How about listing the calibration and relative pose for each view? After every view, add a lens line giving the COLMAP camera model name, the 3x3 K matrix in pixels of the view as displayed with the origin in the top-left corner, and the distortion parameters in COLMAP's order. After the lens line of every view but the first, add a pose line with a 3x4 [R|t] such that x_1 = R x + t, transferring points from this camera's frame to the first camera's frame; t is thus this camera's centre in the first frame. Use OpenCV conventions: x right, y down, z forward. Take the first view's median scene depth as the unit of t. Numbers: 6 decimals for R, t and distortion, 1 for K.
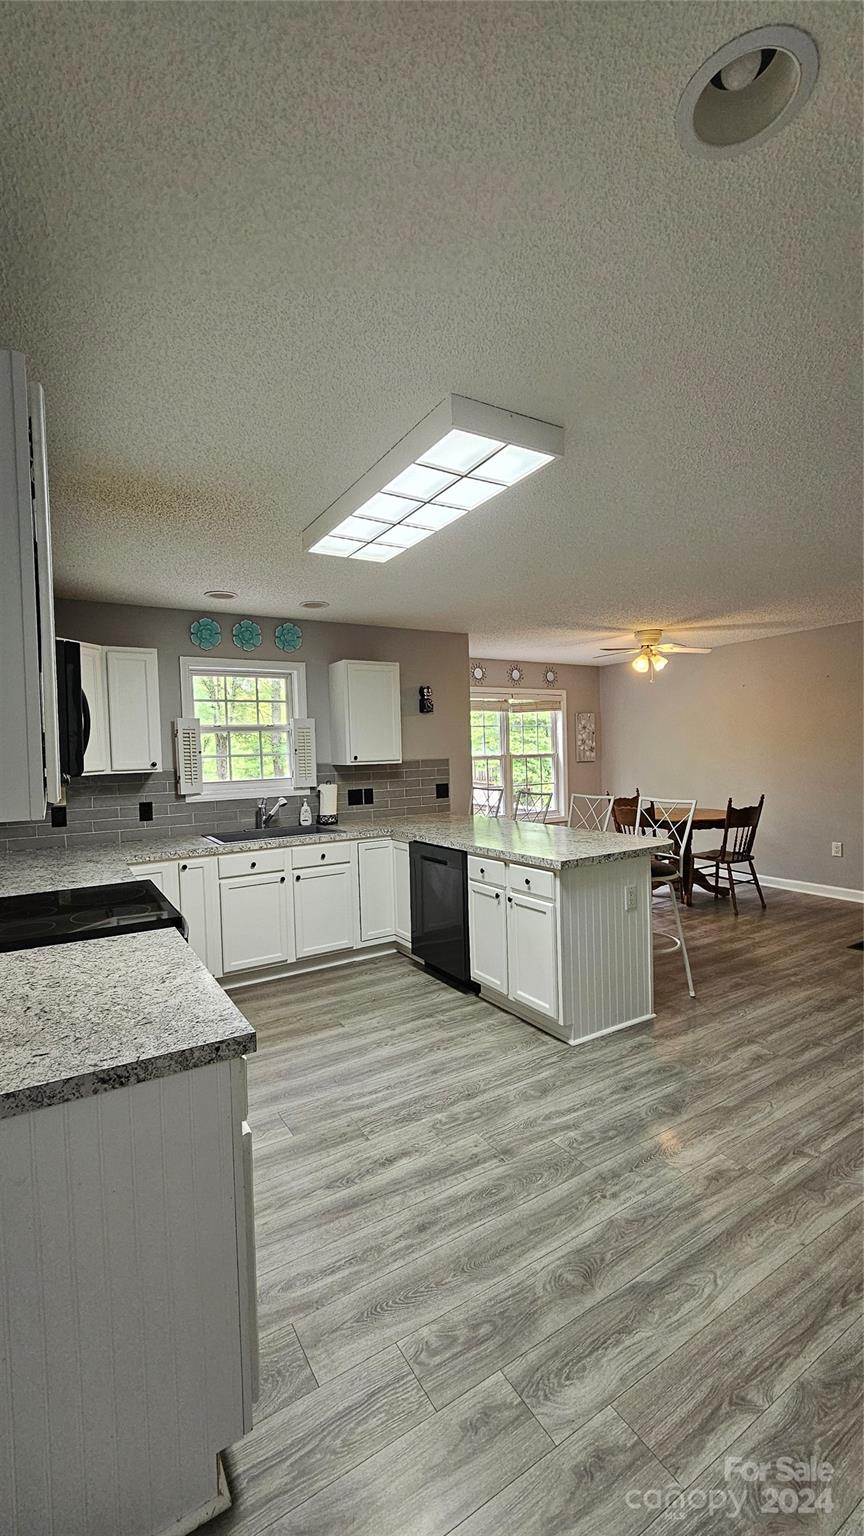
lens RADIAL K [[630.5, 0, 431.4], [0, 630.5, 770.1], [0, 0, 1]] dist [0.002233, 0.000249]
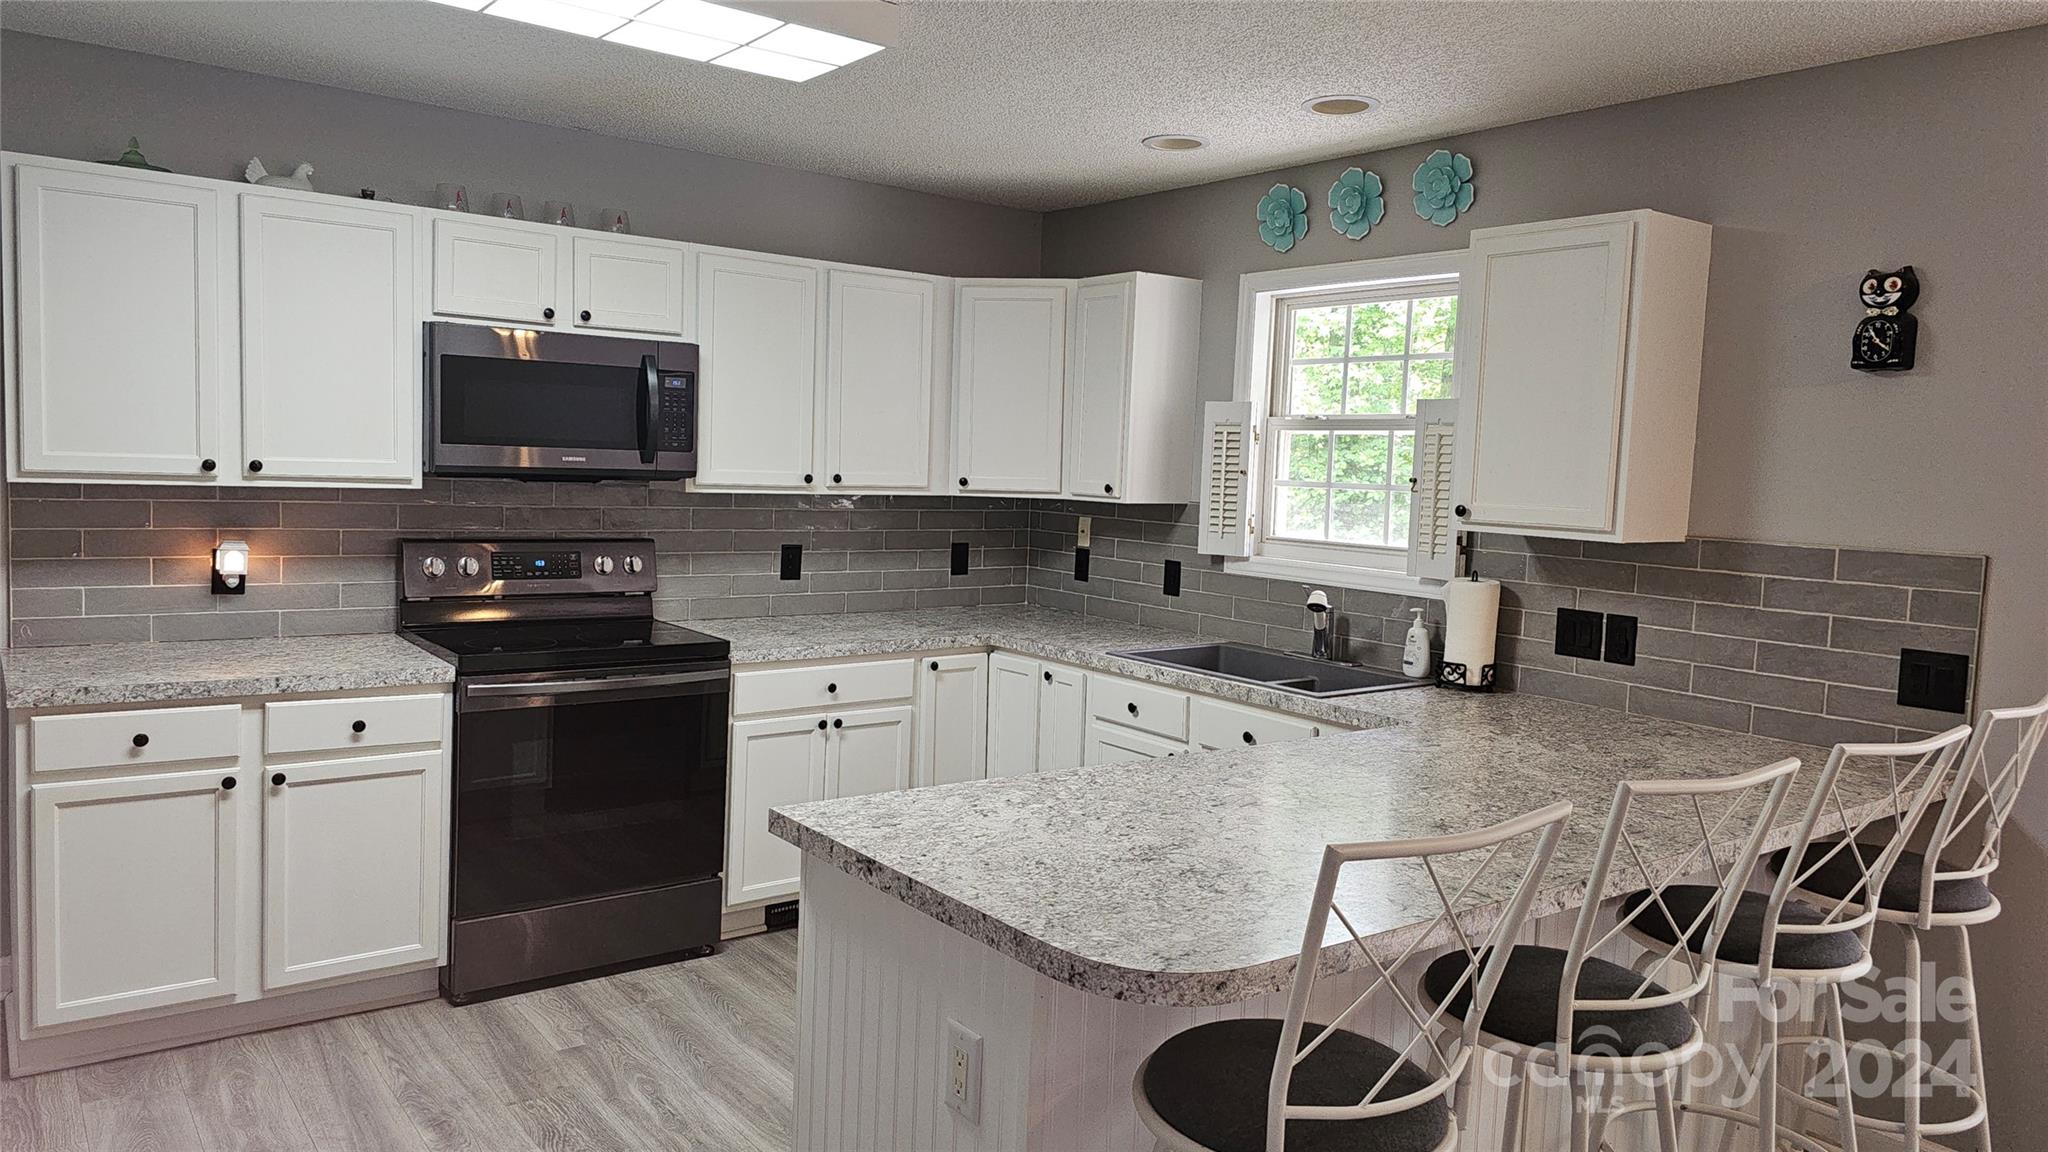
lens RADIAL K [[1375.3, 0, 1024.5], [0, 1375.3, 569.2], [0, 0, 1]] dist [0.002156, -0.003085]
pose [[0.101253, 0.111864, -0.988552, 0.618628], [-0.078301, 0.991472, 0.104174, -0.047724], [0.991775, 0.066857, 0.109148, 0.685111]]
